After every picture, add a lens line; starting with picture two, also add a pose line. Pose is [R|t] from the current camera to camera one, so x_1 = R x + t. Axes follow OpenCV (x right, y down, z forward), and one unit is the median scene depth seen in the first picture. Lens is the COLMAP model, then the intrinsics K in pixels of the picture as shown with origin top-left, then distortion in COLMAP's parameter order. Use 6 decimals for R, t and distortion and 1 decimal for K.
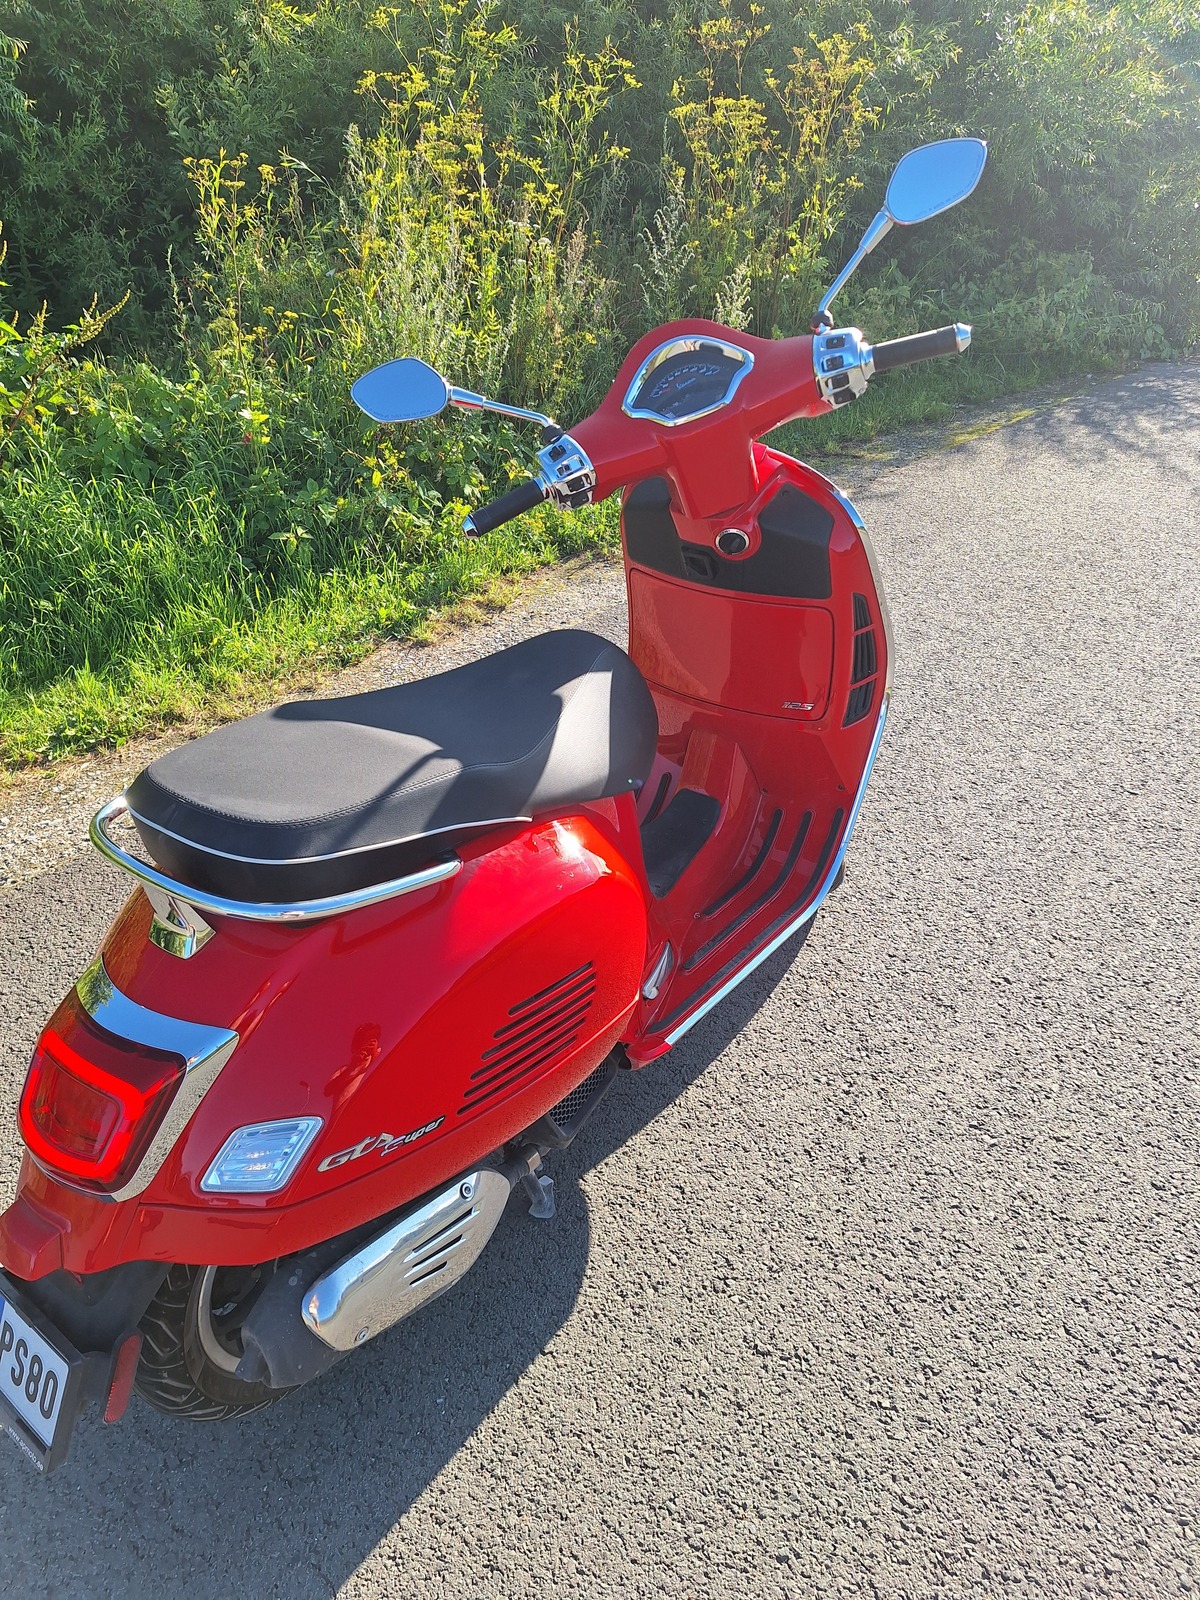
lens RADIAL K [[1069.5, 0, 600.0], [0, 1069.5, 800.0], [0, 0, 1]] dist [-0.017686, -0.004079]
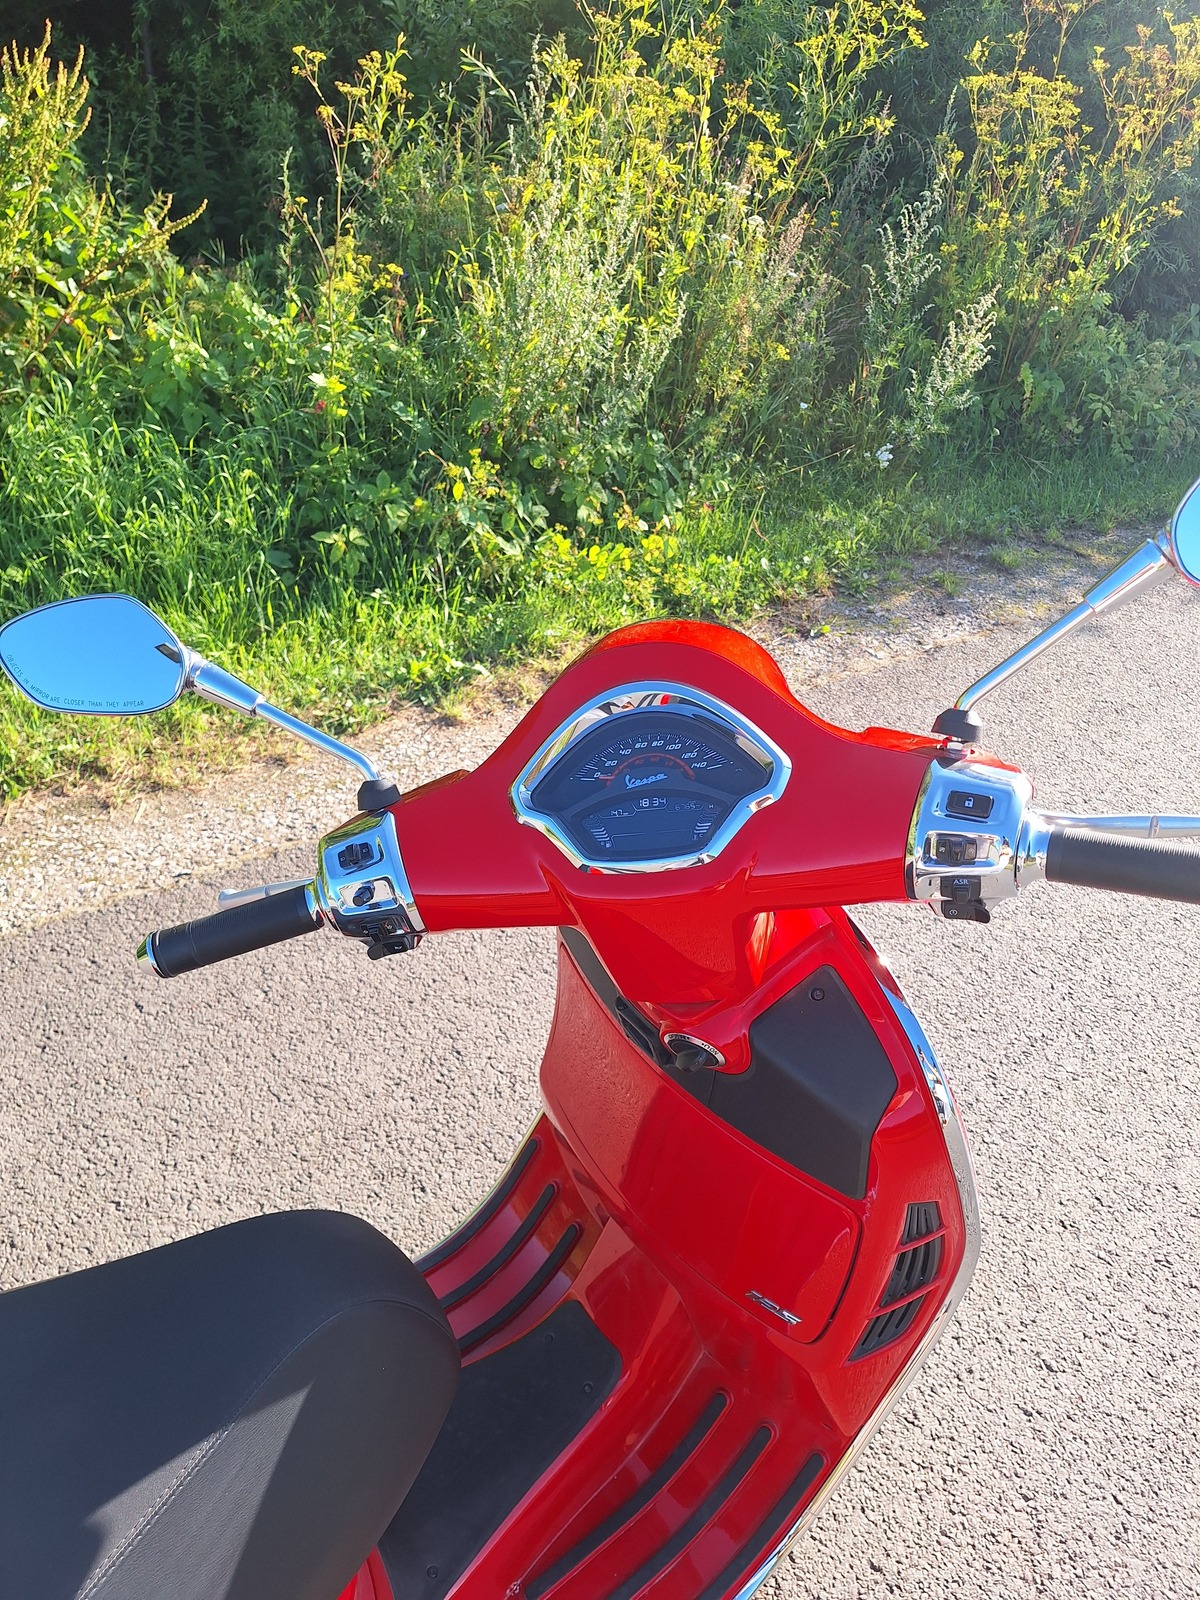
lens RADIAL K [[1097.2, 0, 600.0], [0, 1097.2, 800.0], [0, 0, 1]] dist [-0.005267, -0.002426]
pose [[0.962958, 0.245718, -0.111060, 0.037938], [-0.240709, 0.968941, 0.056673, -0.134886], [0.121536, -0.027841, 0.992197, 0.171710]]
